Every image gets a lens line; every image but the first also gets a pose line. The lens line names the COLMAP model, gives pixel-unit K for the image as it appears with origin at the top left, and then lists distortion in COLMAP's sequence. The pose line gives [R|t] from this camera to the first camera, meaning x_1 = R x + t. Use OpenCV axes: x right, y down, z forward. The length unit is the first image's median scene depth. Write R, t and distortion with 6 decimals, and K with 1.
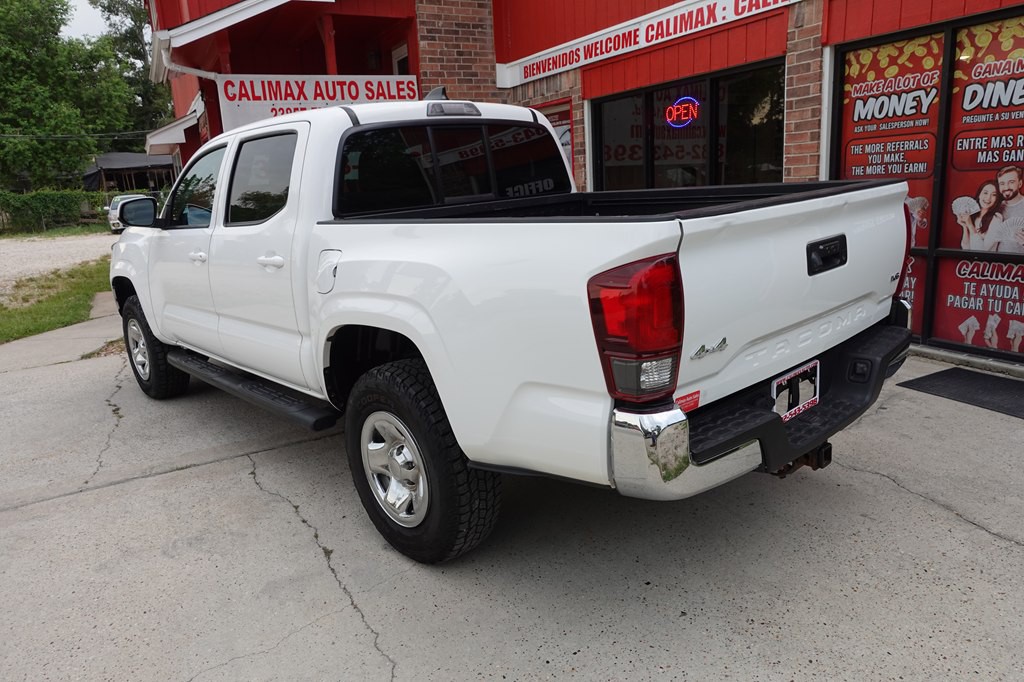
lens RADIAL K [[705.1, 0, 515.5], [0, 705.1, 338.1], [0, 0, 1]] dist [-0.000142, -0.000518]
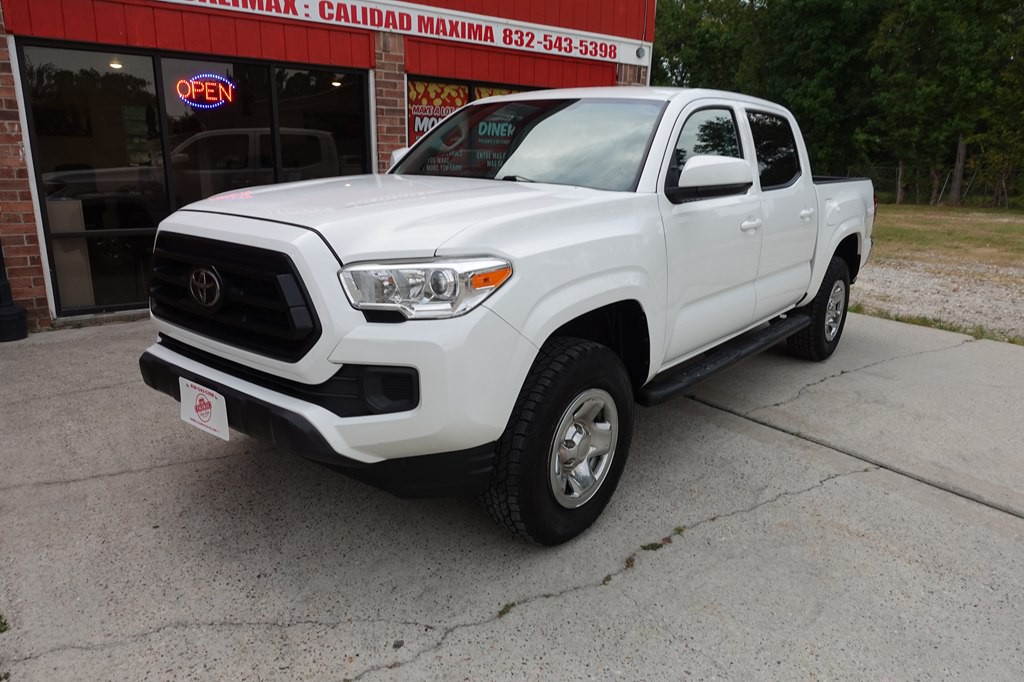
lens RADIAL K [[705.1, 0, 513.8], [0, 705.1, 338.1], [0, 0, 1]] dist [-0.000142, -0.000518]
pose [[-0.154542, -0.185767, 0.970364, -1.025044], [0.212701, 0.952877, 0.216295, -0.185199], [-0.964819, 0.239824, -0.107747, 1.103616]]
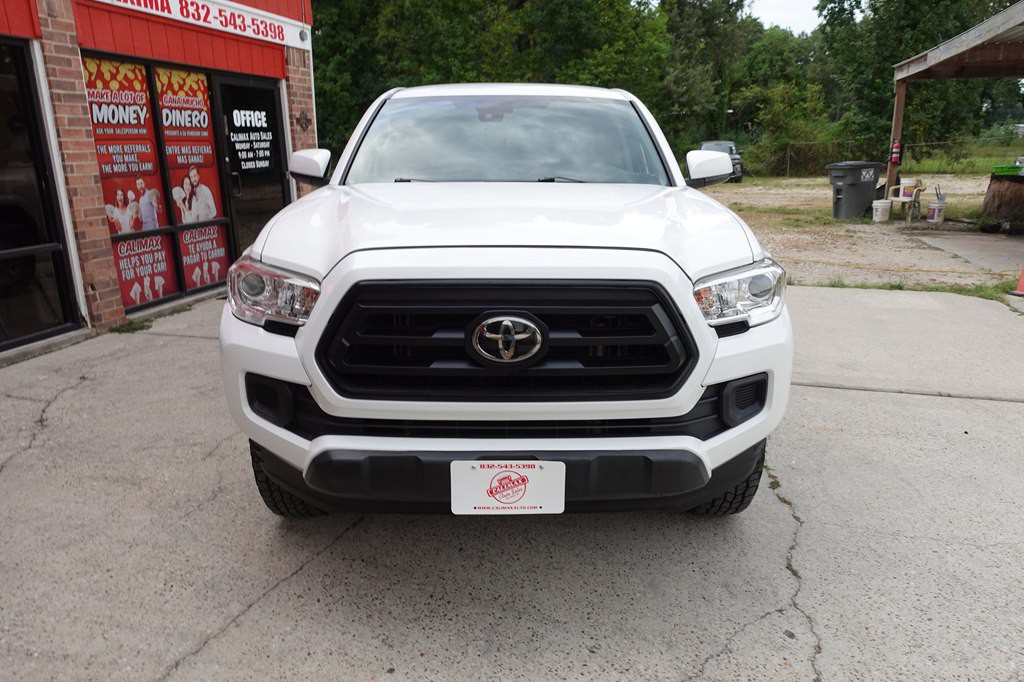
lens RADIAL K [[705.1, 0, 514.2], [0, 705.1, 337.2], [0, 0, 1]] dist [-0.000142, -0.000518]
pose [[-0.739947, -0.112135, 0.663253, -0.786469], [0.203370, 0.902570, 0.379483, -0.302319], [-0.641185, 0.415683, -0.645049, 1.481052]]
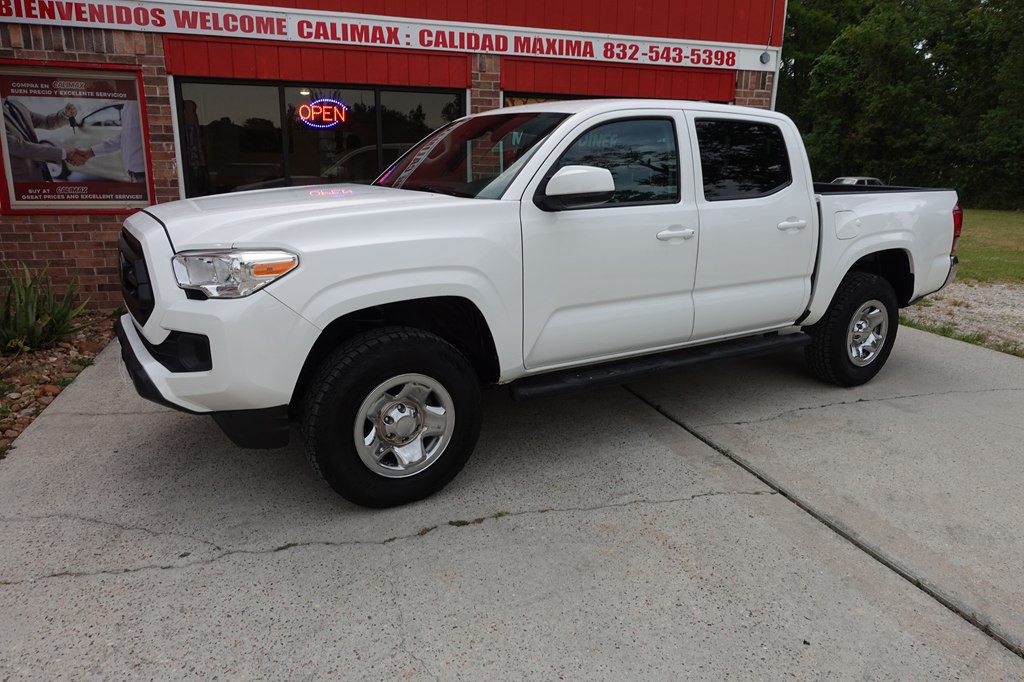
lens RADIAL K [[705.1, 0, 514.0], [0, 705.1, 338.4], [0, 0, 1]] dist [-0.000142, -0.000518]
pose [[0.169621, -0.171560, 0.970462, -1.083656], [0.198682, 0.970465, 0.136834, -0.116640], [-0.965274, 0.169603, 0.198697, 0.800411]]
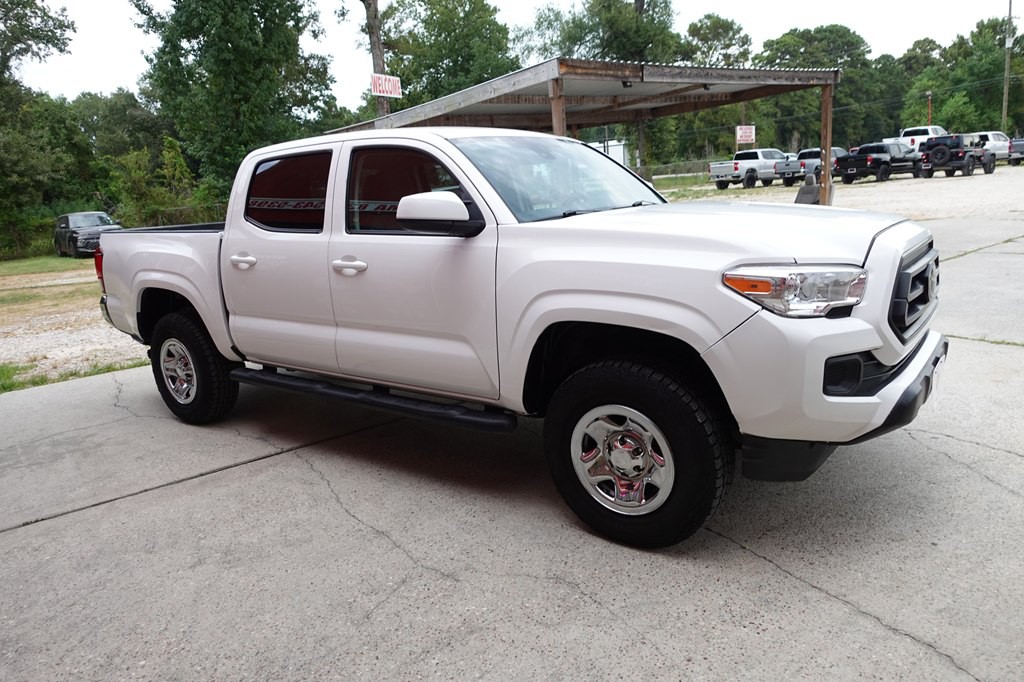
lens RADIAL K [[705.1, 0, 514.1], [0, 705.1, 338.6], [0, 0, 1]] dist [-0.000142, -0.000518]
pose [[-0.973917, 0.165900, -0.154803, -0.116007], [0.083389, 0.896176, 0.435792, -0.391743], [0.211028, 0.411516, -0.886635, 1.689828]]
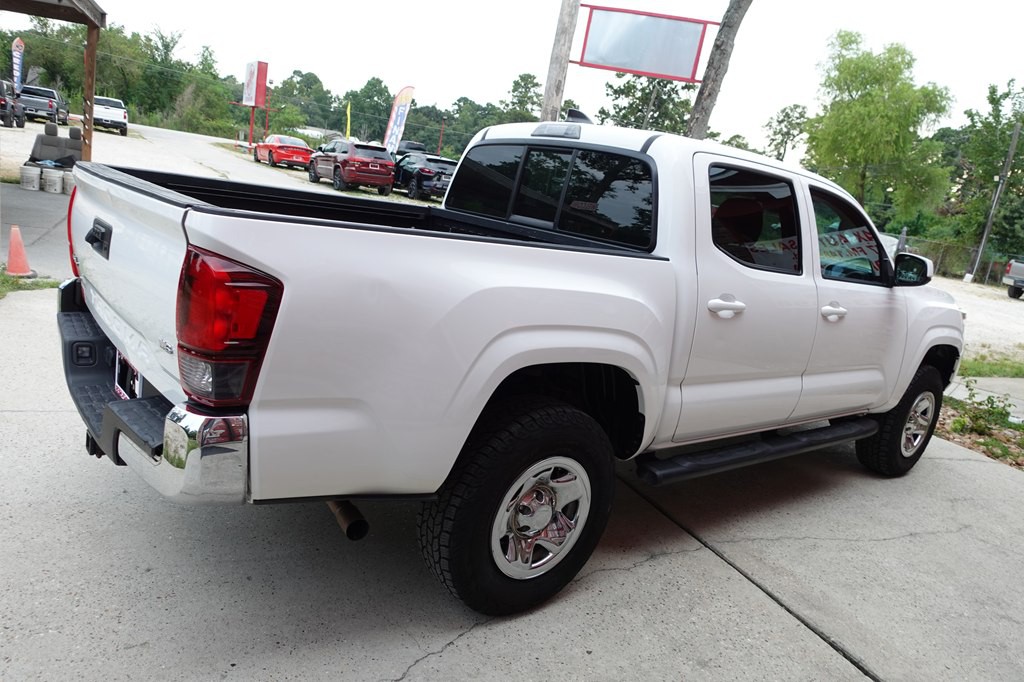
lens RADIAL K [[705.1, 0, 512.8], [0, 705.1, 337.7], [0, 0, 1]] dist [-0.000142, -0.000518]
pose [[-0.061360, 0.266691, -0.961827, 0.620262], [-0.372071, 0.888074, 0.269978, -0.211411], [0.926174, 0.374434, 0.044736, 0.684872]]
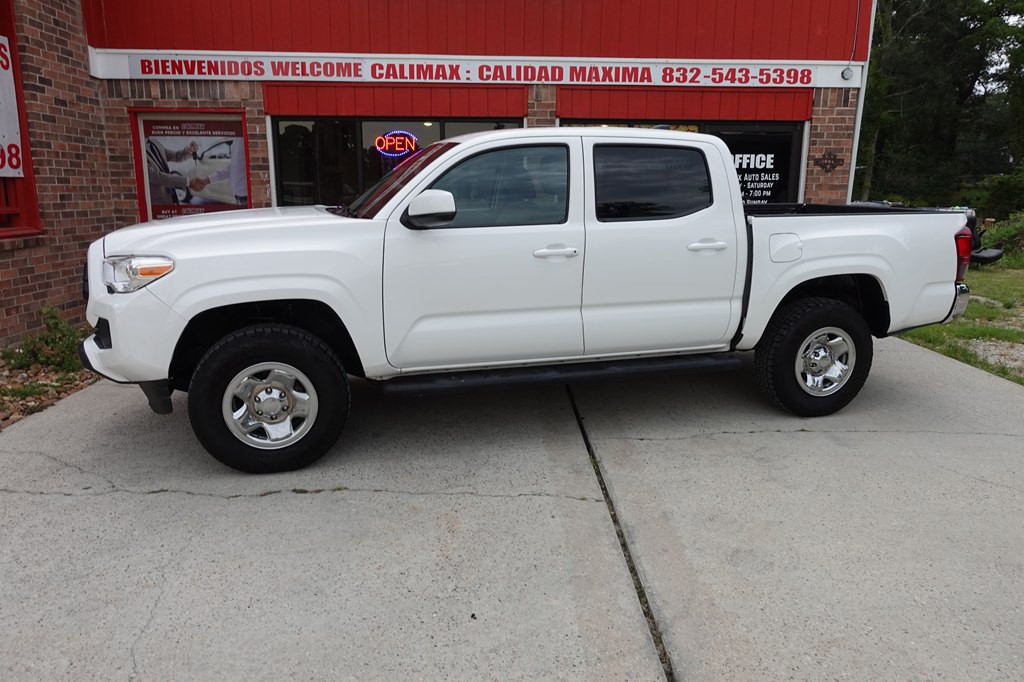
lens RADIAL K [[705.1, 0, 514.4], [0, 705.1, 338.6], [0, 0, 1]] dist [-0.000142, -0.000518]
pose [[0.432843, -0.126577, 0.892539, -1.057030], [0.170545, 0.983711, 0.056800, -0.048355], [-0.885190, 0.127632, 0.447379, 0.476828]]
